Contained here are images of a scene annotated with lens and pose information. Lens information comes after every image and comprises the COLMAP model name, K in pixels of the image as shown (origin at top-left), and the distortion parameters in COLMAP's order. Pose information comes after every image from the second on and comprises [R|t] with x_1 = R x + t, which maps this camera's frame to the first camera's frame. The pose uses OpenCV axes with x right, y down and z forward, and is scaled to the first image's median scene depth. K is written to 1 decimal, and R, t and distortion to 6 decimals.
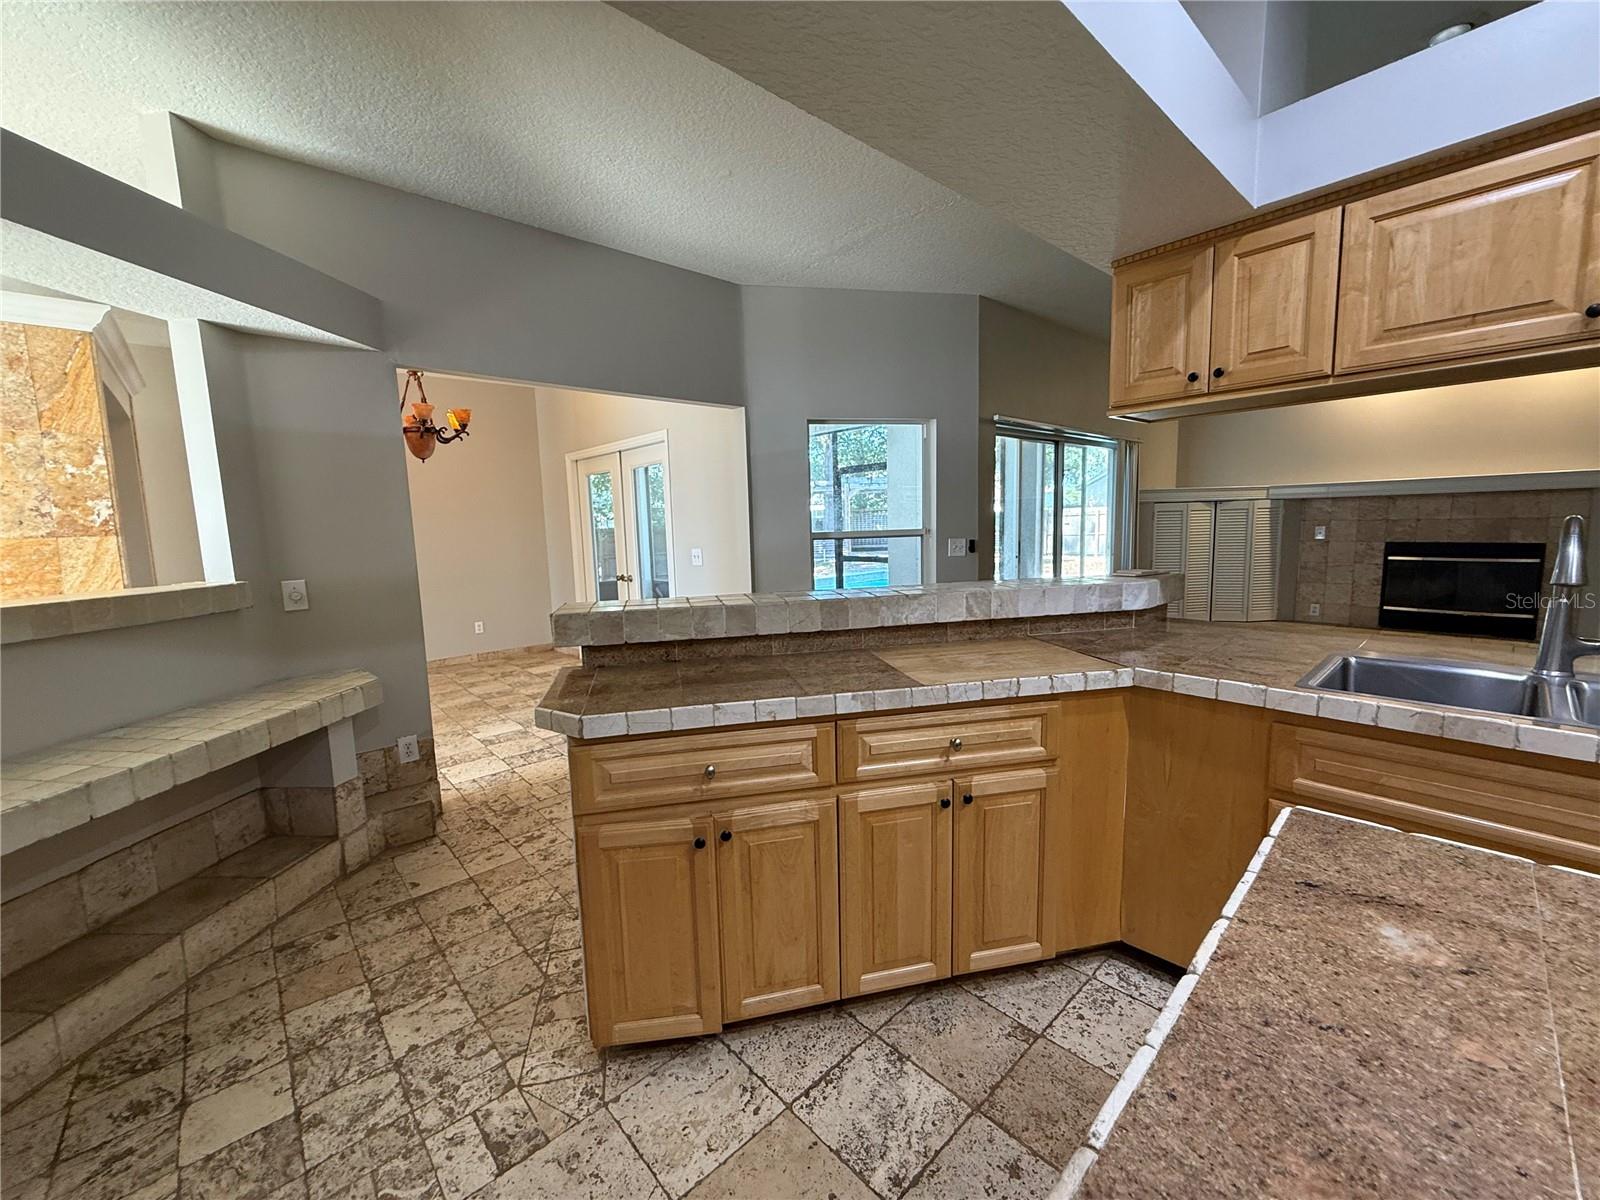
lens RADIAL K [[637.2, 0, 795.7], [0, 637.2, 596.9], [0, 0, 1]] dist [-0.001368, 0.000536]
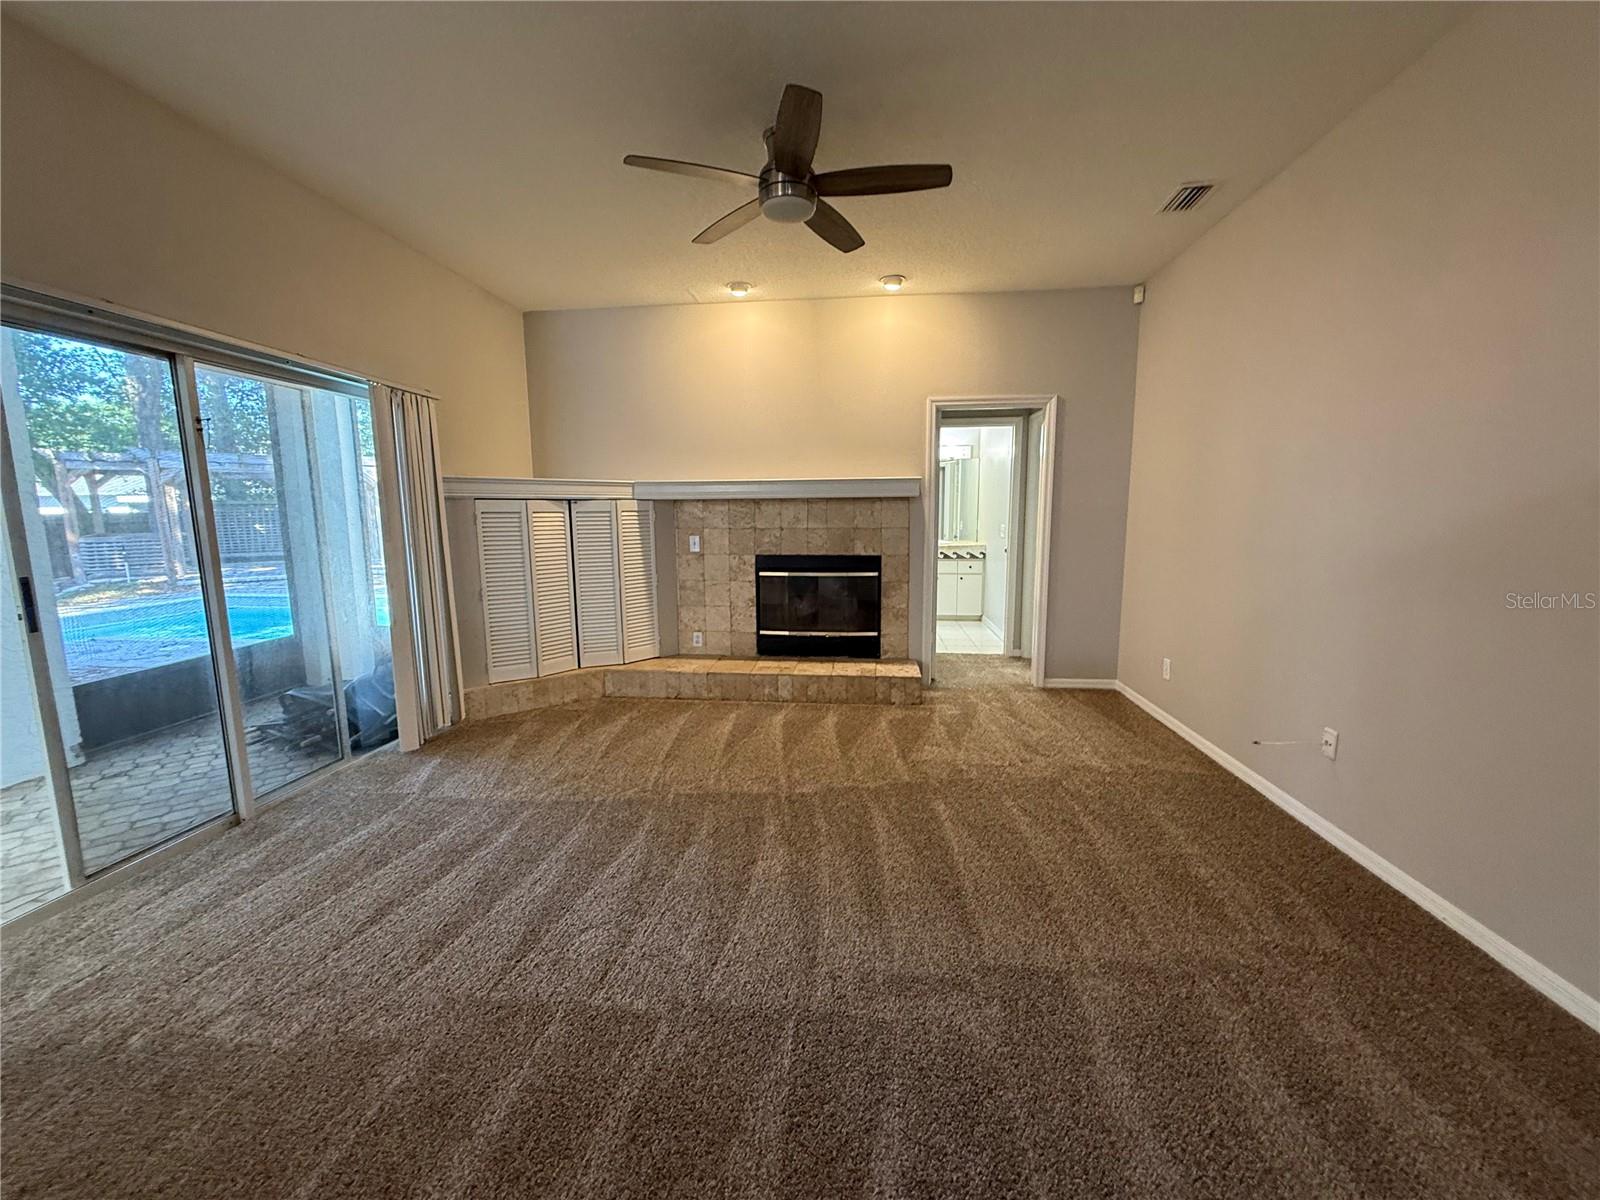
lens RADIAL K [[637.2, 0, 796.8], [0, 637.2, 601.2], [0, 0, 1]] dist [-0.001368, 0.000536]
pose [[0.740262, -0.070748, 0.668586, 0.396784], [0.065951, 0.997293, 0.032509, -0.048482], [-0.669076, 0.020029, 0.742924, 0.338510]]
